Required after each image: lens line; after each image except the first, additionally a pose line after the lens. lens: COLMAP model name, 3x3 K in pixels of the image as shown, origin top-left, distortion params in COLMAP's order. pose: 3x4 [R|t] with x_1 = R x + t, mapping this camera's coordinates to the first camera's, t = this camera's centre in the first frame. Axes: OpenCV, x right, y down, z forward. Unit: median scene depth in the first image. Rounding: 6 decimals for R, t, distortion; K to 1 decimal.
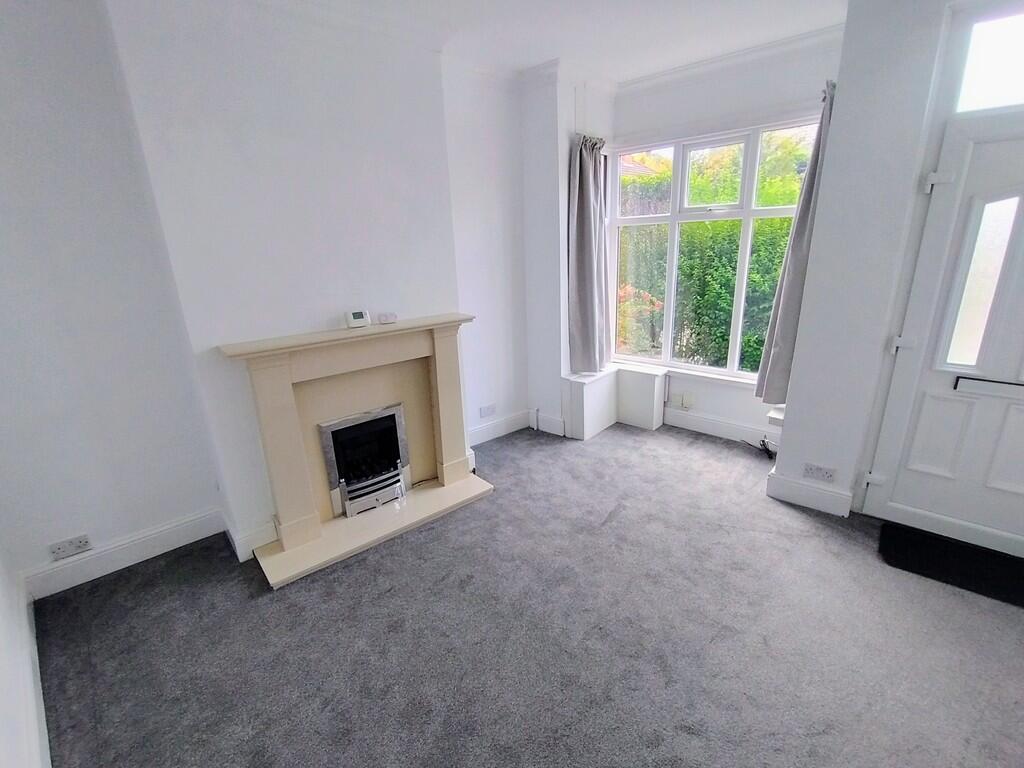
lens RADIAL K [[464.4, 0, 512.0], [0, 464.4, 384.0], [0, 0, 1]] dist [-0.002454, 0.000549]
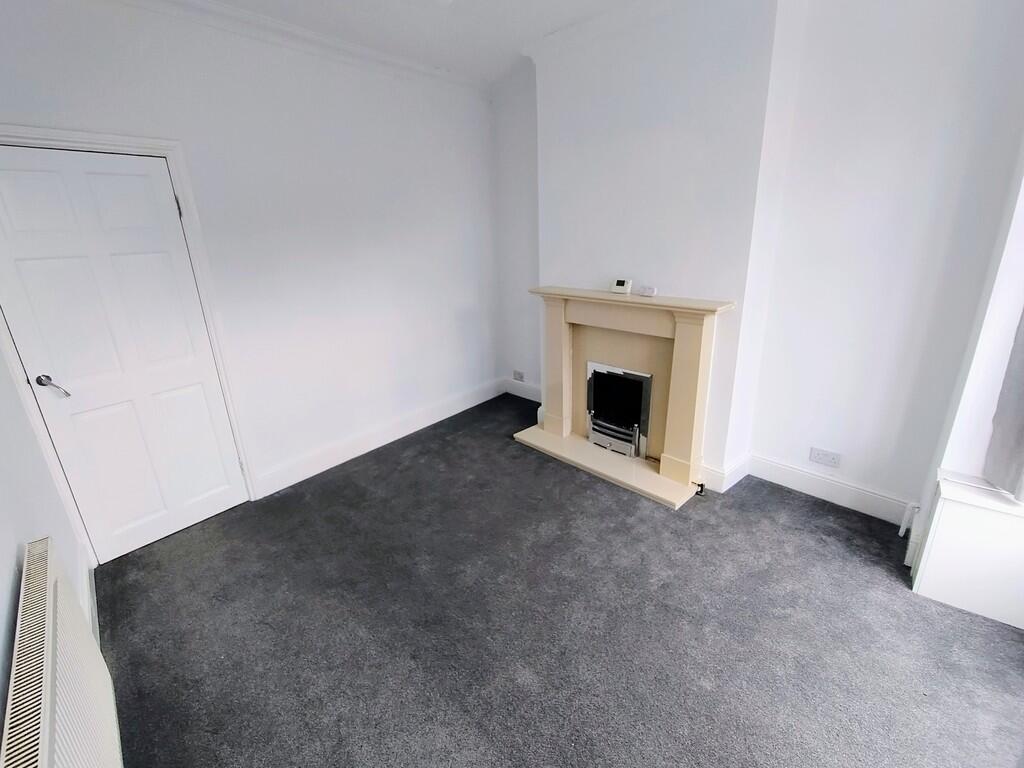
lens RADIAL K [[464.4, 0, 512.0], [0, 464.4, 384.0], [0, 0, 1]] dist [-0.002454, 0.000549]
pose [[0.064678, 0.349730, -0.934615, 0.750257], [-0.266735, 0.908558, 0.321521, -0.201037], [0.961597, 0.228499, 0.152049, 0.572027]]
